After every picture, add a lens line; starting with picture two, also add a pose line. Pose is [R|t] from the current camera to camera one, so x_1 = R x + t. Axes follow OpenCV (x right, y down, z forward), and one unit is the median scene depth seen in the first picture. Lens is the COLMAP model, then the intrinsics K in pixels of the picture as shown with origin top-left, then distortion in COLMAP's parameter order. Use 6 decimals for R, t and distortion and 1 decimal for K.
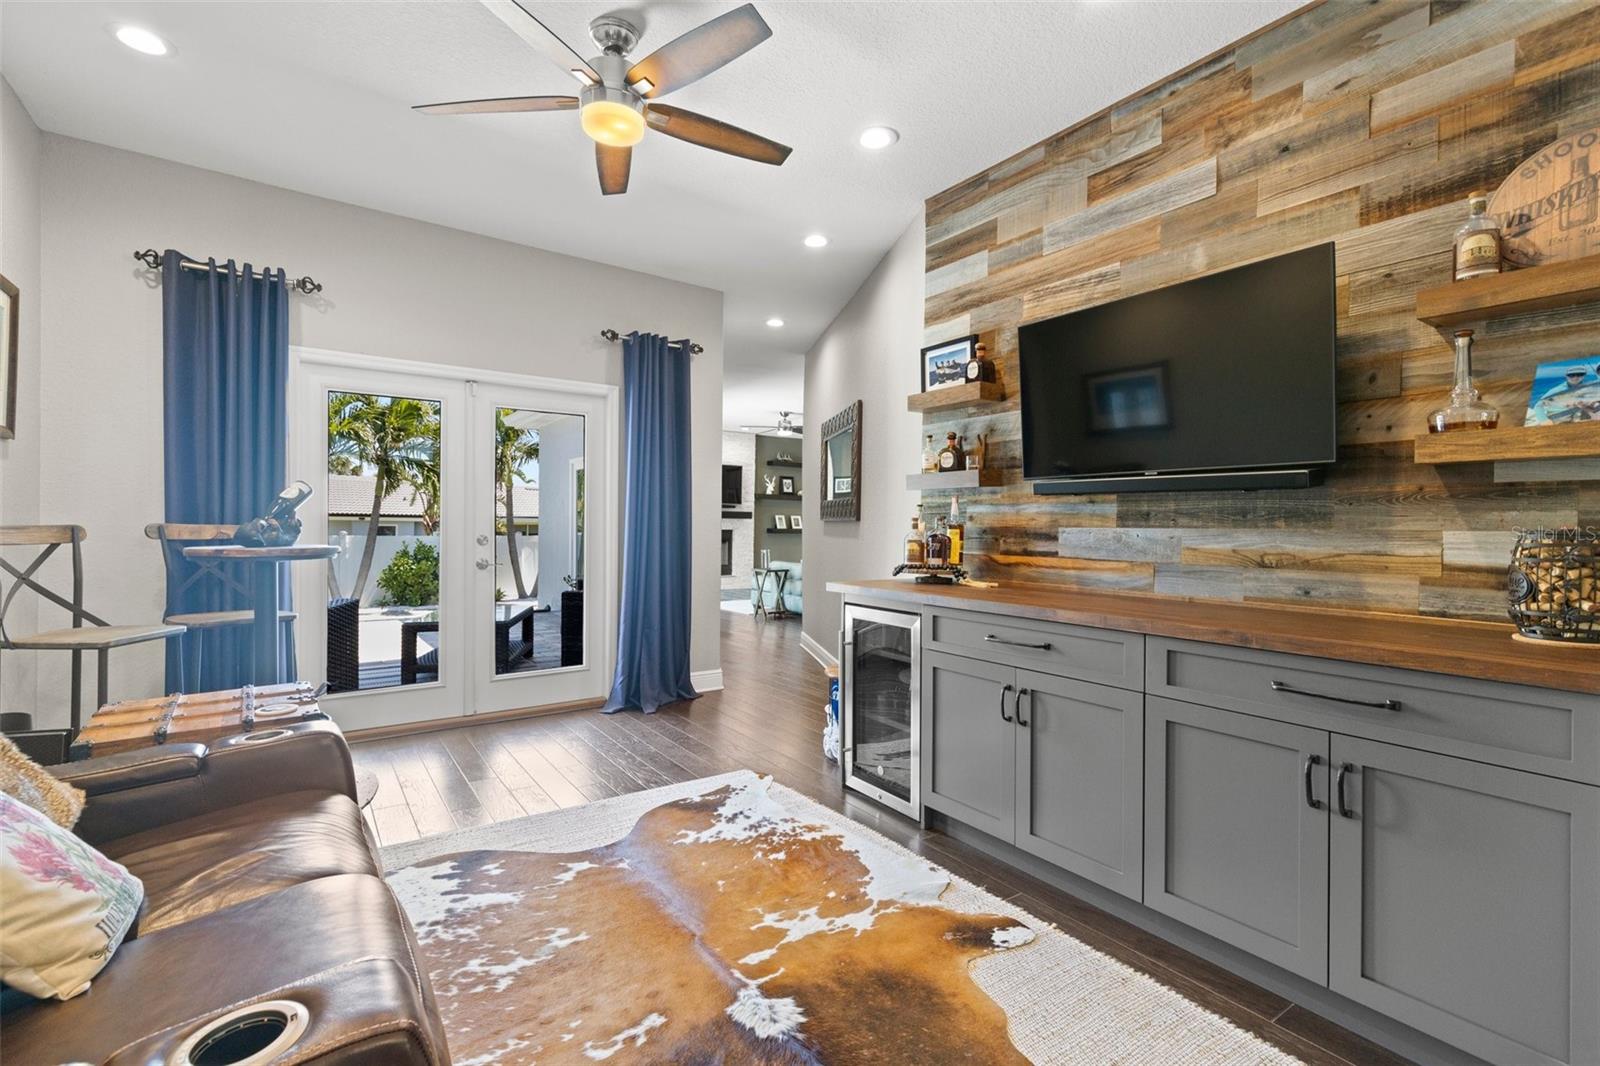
lens RADIAL K [[725.7, 0, 797.5], [0, 725.7, 531.5], [0, 0, 1]] dist [0.013662, -0.002192]
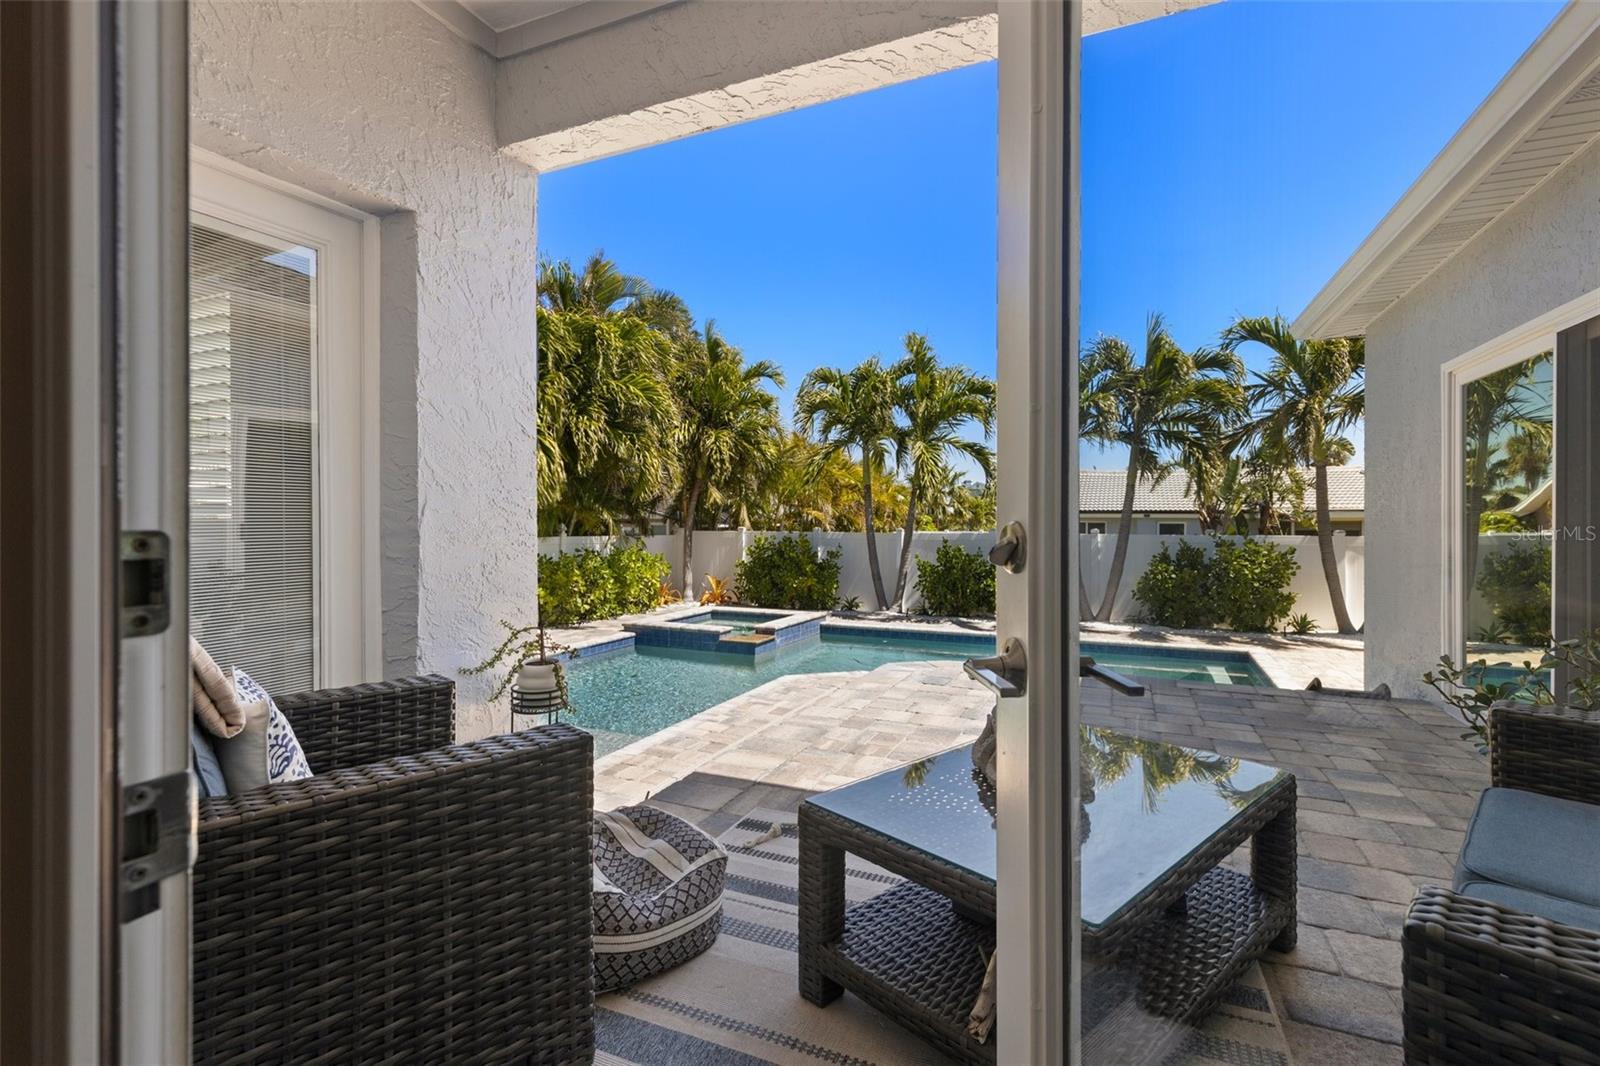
lens RADIAL K [[725.7, 0, 810.2], [0, 725.7, 531.4], [0, 0, 1]] dist [0.013662, -0.002192]
pose [[0.532209, 0.002749, -0.846609, -0.535812], [-0.003108, 0.999994, 0.001294, 0.011127], [0.846607, 0.001942, 0.532214, 1.673292]]
